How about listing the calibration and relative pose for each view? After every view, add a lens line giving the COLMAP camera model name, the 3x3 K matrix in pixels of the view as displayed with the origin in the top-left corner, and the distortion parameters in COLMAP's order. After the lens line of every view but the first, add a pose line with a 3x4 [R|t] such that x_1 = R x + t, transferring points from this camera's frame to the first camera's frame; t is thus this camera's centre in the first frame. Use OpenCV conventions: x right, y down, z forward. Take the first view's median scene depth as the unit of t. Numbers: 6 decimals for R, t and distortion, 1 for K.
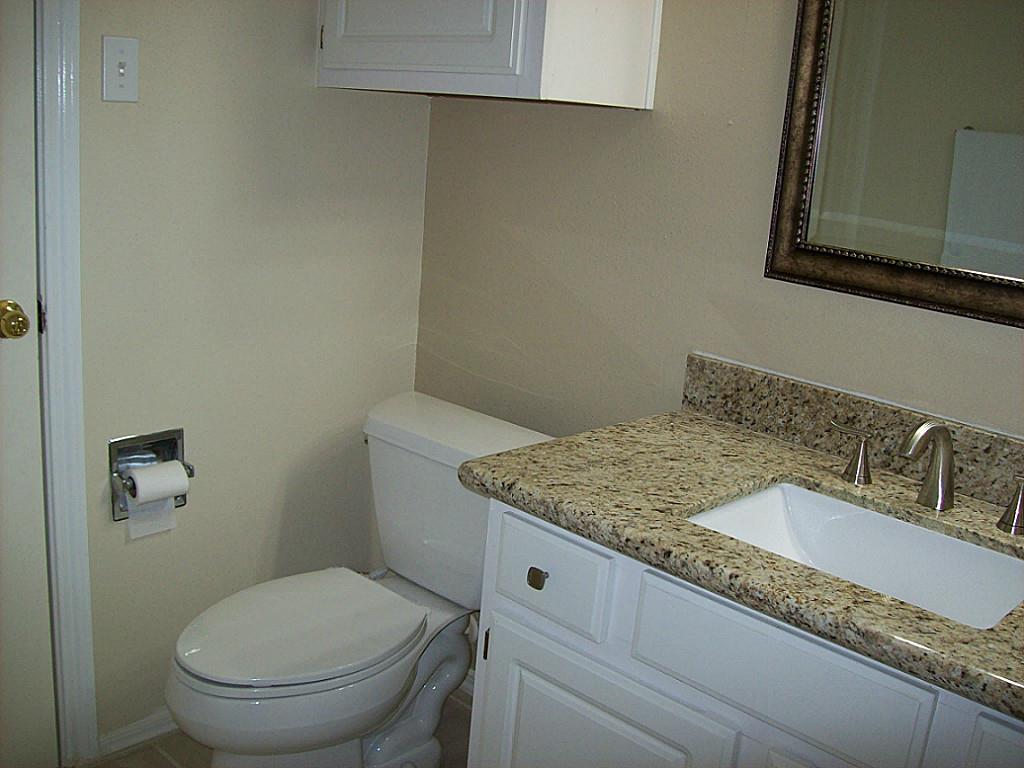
lens RADIAL K [[1082.0, 0, 519.2], [0, 1082.0, 383.8], [0, 0, 1]] dist [-0.200453, 0.193884]
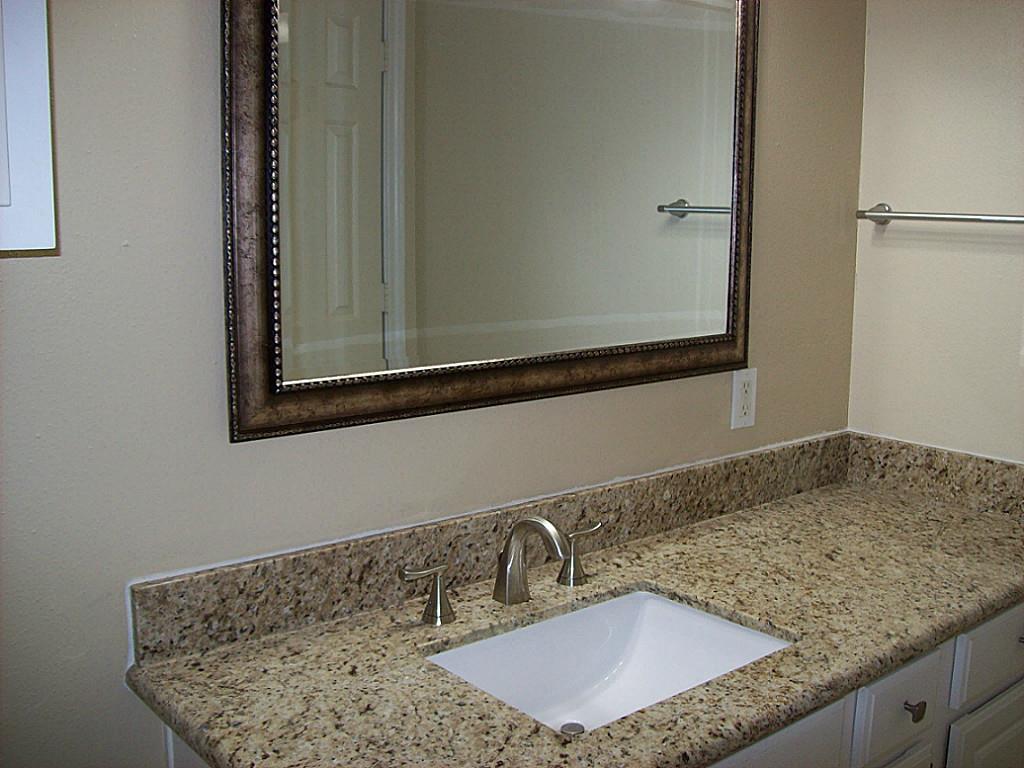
lens RADIAL K [[1082.0, 0, 519.2], [0, 1082.0, 383.8], [0, 0, 1]] dist [-0.200453, 0.193884]
pose [[0.097494, -0.239232, 0.966055, -0.471433], [0.241975, 0.947250, 0.210155, -0.255024], [-0.965372, 0.213273, 0.150239, 0.714654]]
